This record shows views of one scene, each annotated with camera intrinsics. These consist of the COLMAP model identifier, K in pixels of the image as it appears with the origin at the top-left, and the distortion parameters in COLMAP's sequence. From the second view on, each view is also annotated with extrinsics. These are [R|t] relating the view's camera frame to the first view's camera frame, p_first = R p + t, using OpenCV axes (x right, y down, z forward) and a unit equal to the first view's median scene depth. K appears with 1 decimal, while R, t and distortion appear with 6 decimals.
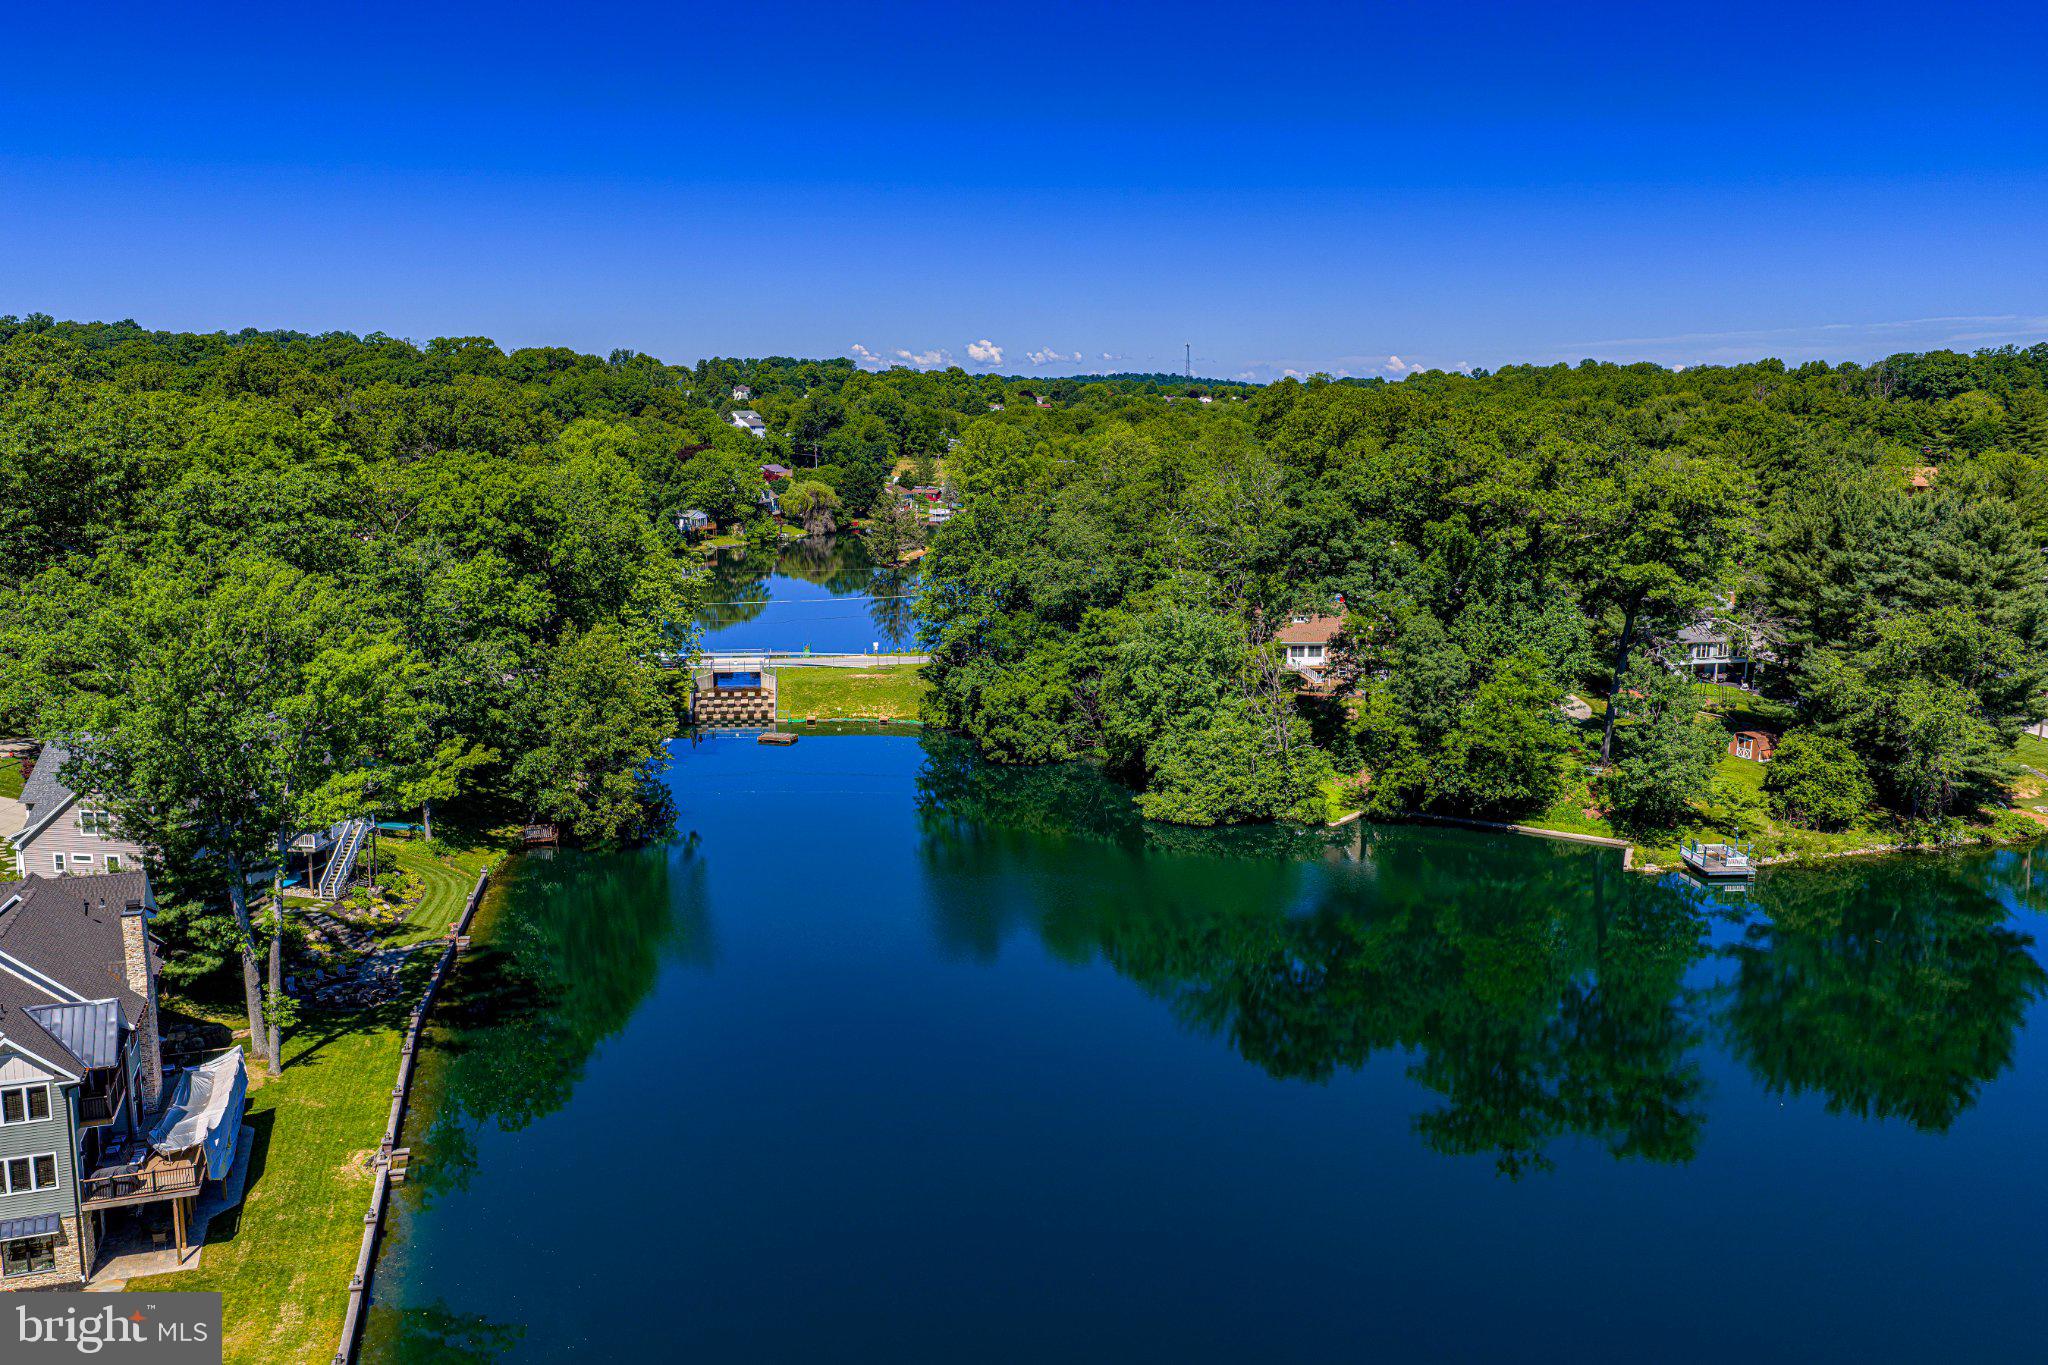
lens RADIAL K [[1678.6, 0, 1024.0], [0, 1678.6, 682.5], [0, 0, 1]] dist [0.033252, -0.079835]
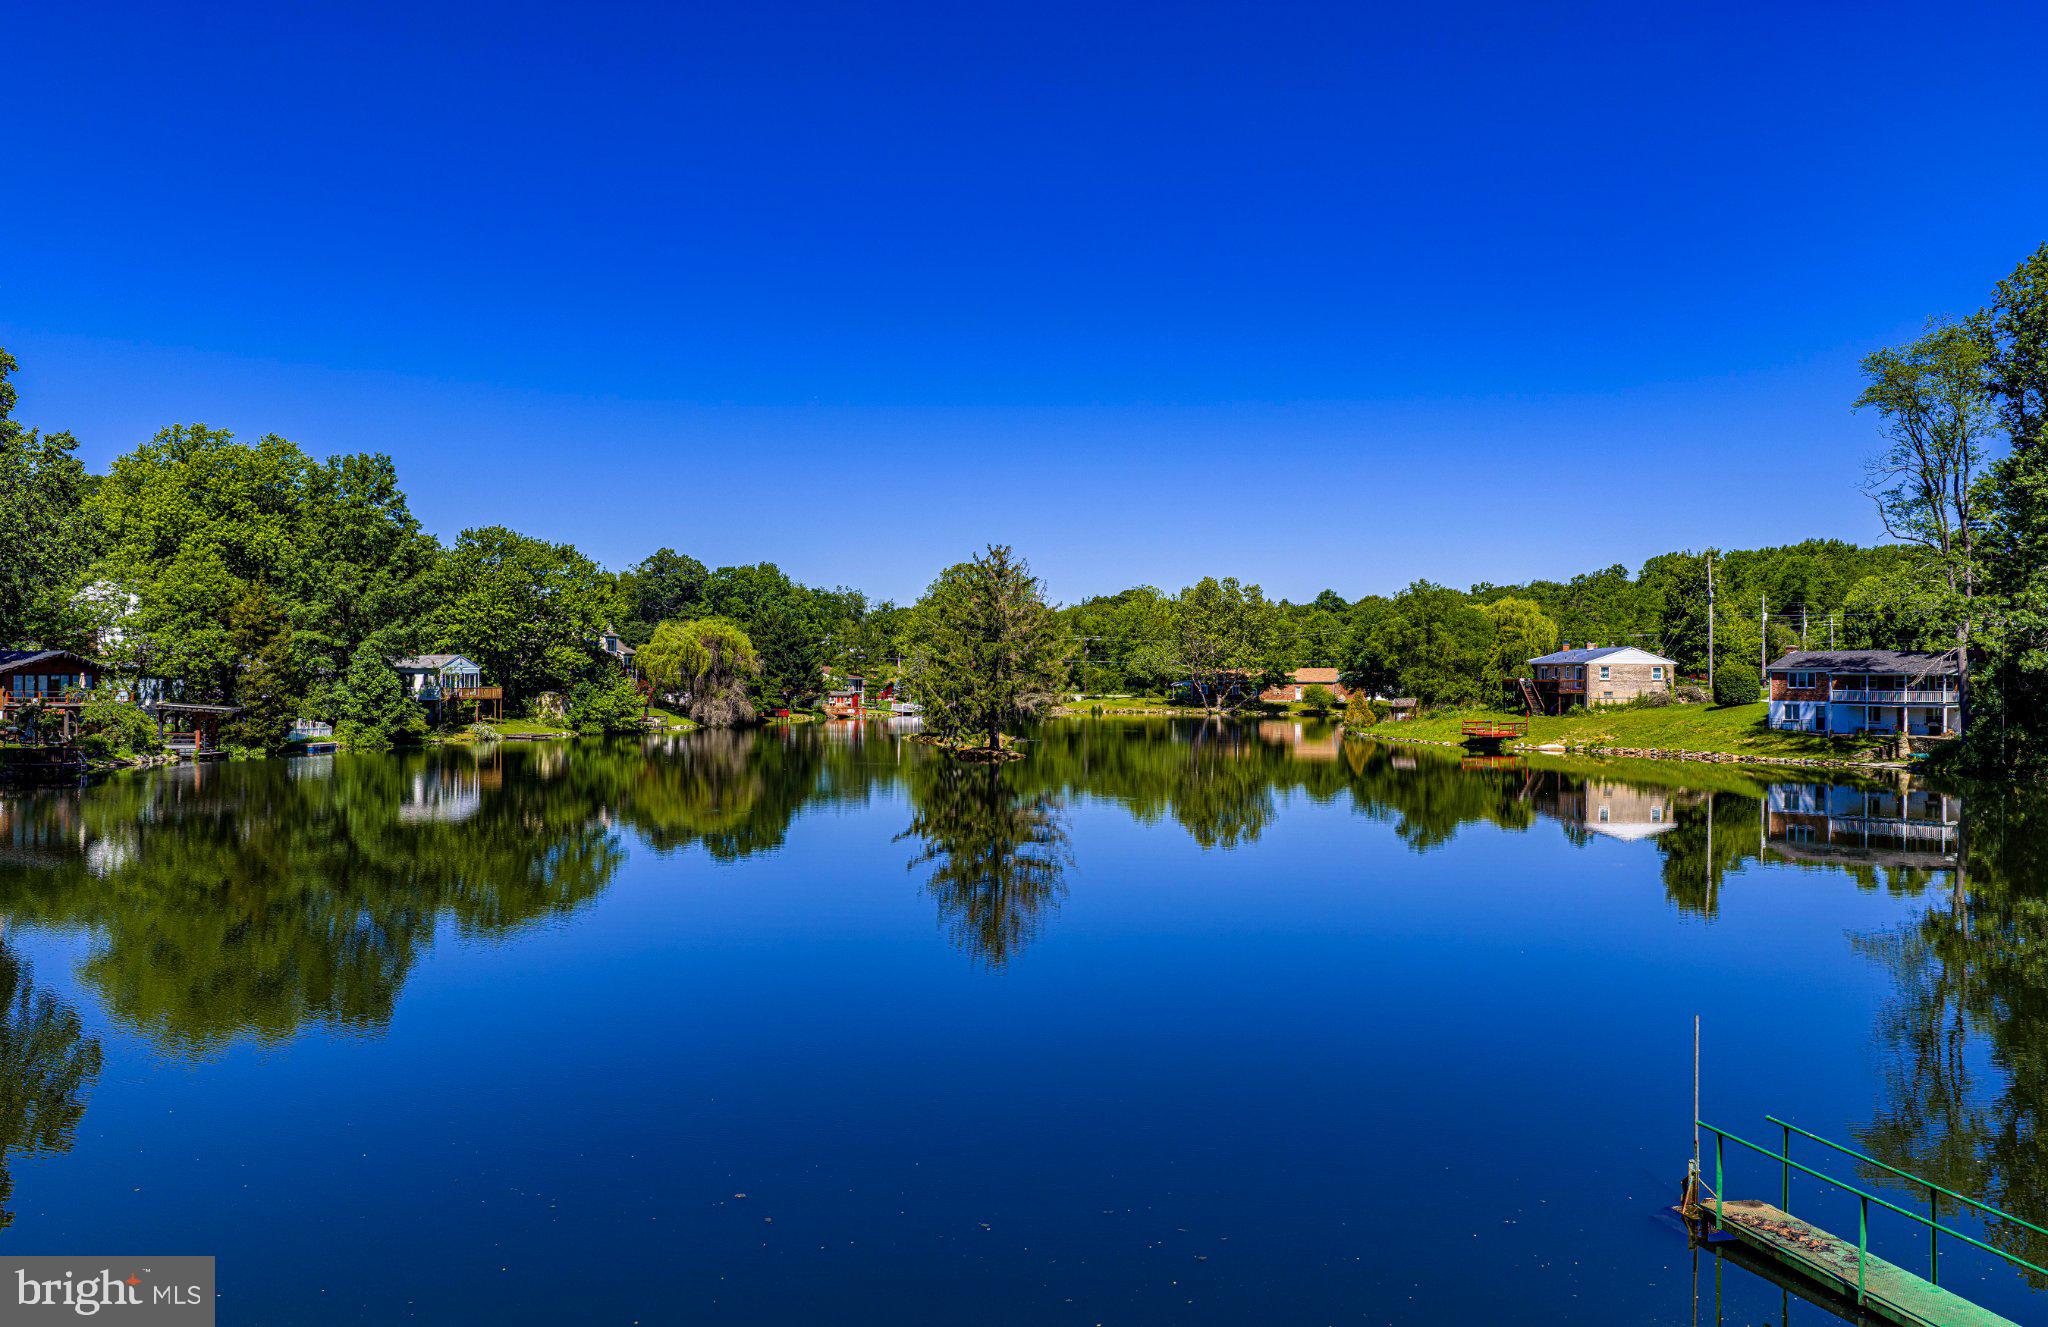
lens RADIAL K [[1693.2, 0, 1024.0], [0, 1693.2, 663.5], [0, 0, 1]] dist [0.015788, -0.006473]
pose [[0.992144, -0.001840, 0.125086, -0.248363], [0.023943, 0.984200, -0.175437, -0.048981], [-0.122787, 0.177053, 0.976512, 1.323202]]
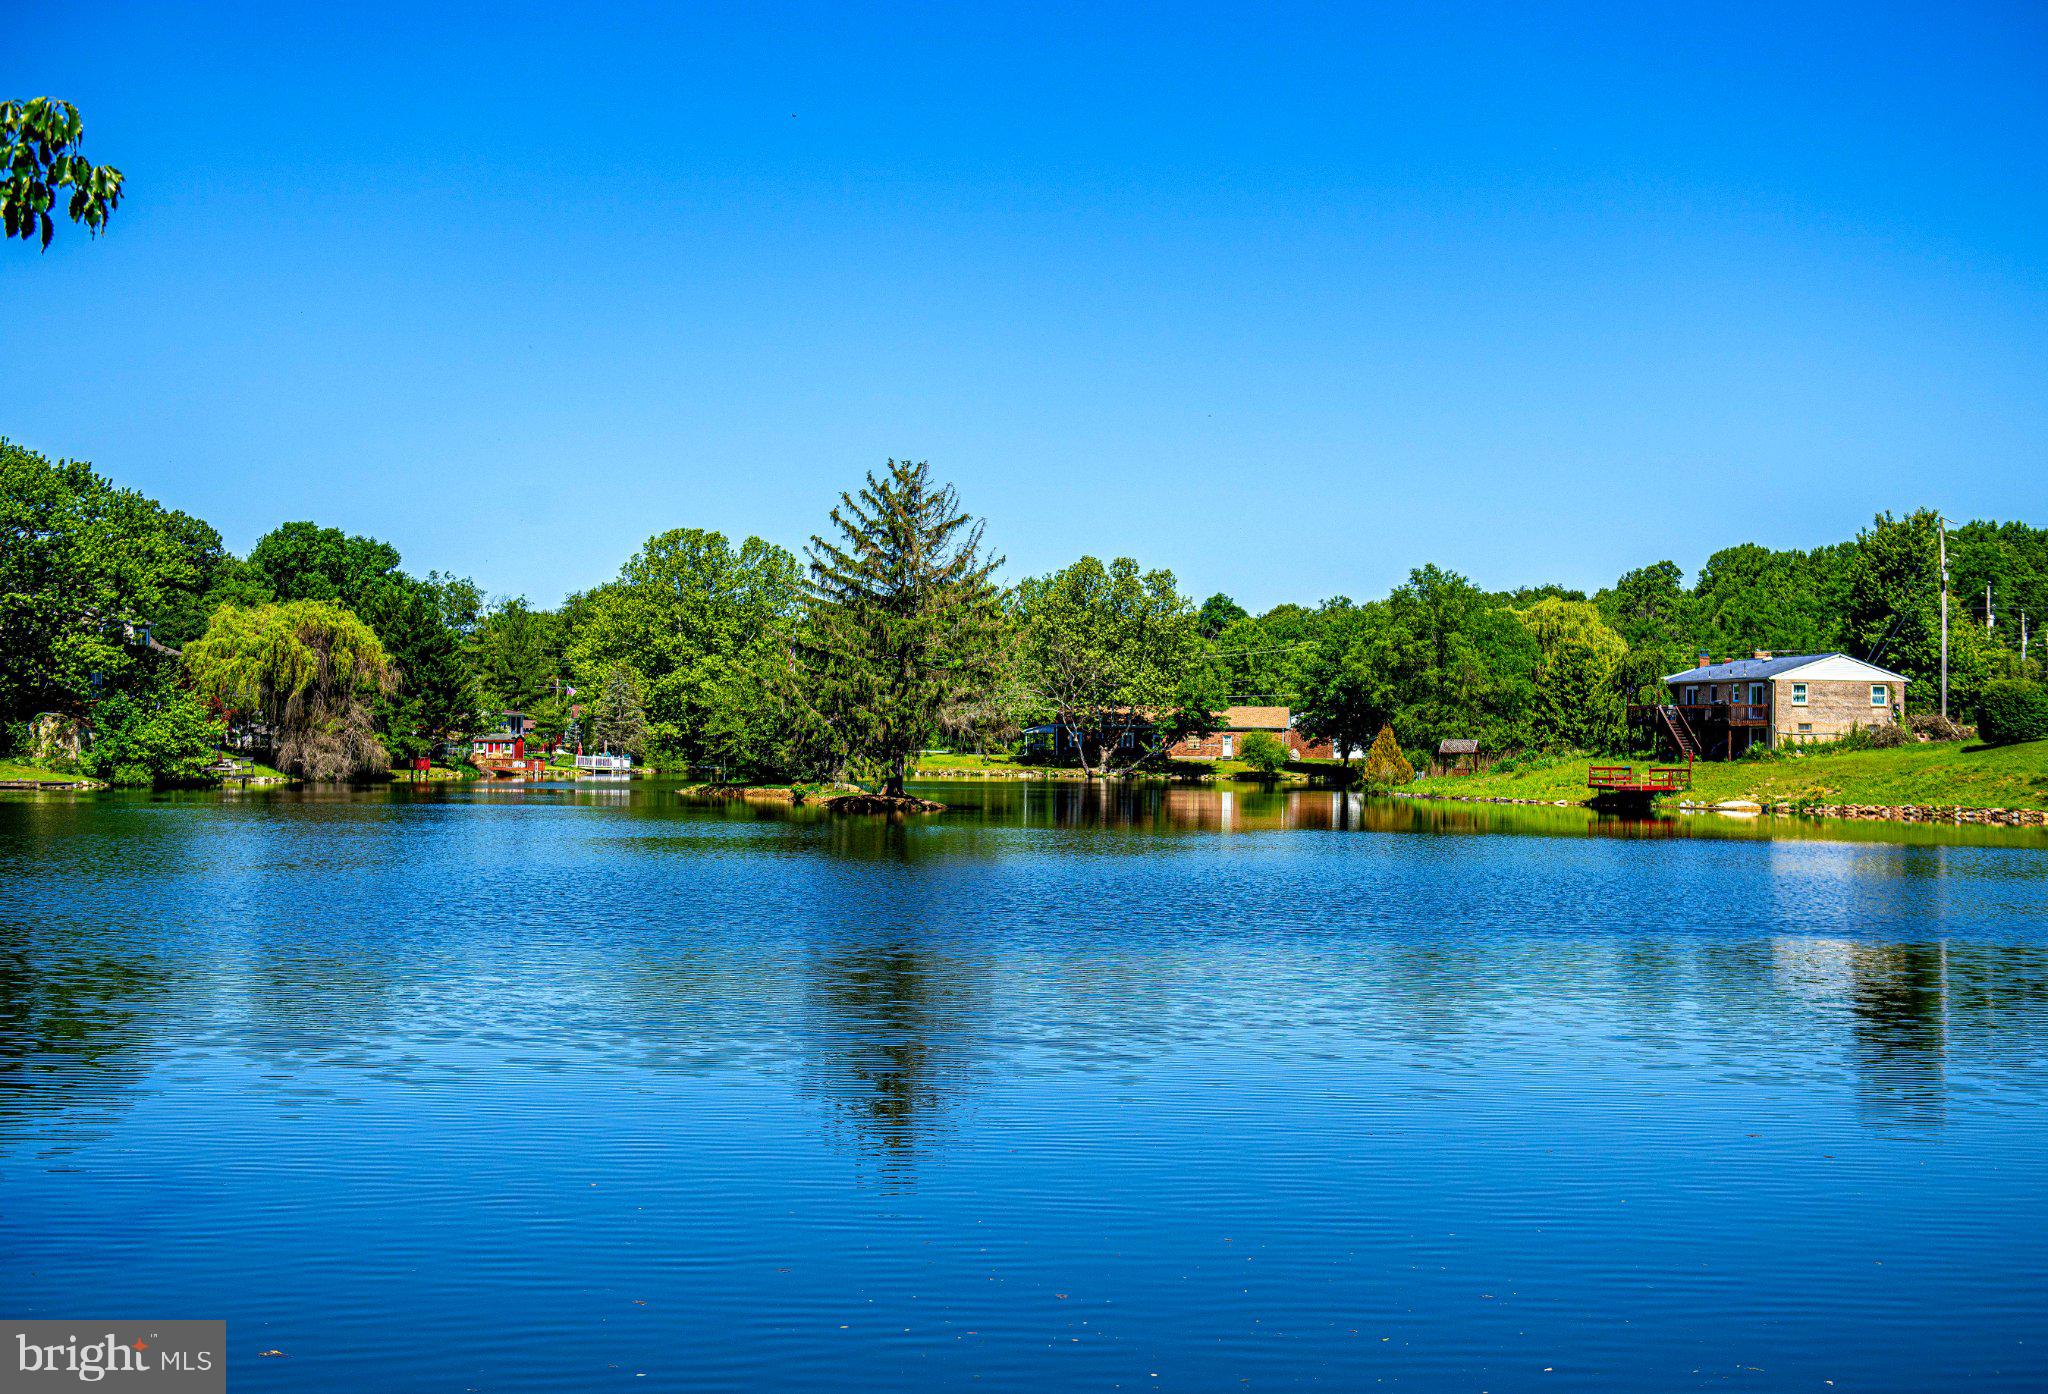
lens RADIAL K [[2753.6, 0, 1035.7], [0, 2753.6, 699.3], [0, 0, 1]] dist [0.143242, -0.264947]
pose [[0.966624, 0.008719, 0.256052, -0.326880], [0.038897, 0.982841, -0.180306, -0.032210], [-0.253231, 0.184248, 0.949698, 1.343373]]
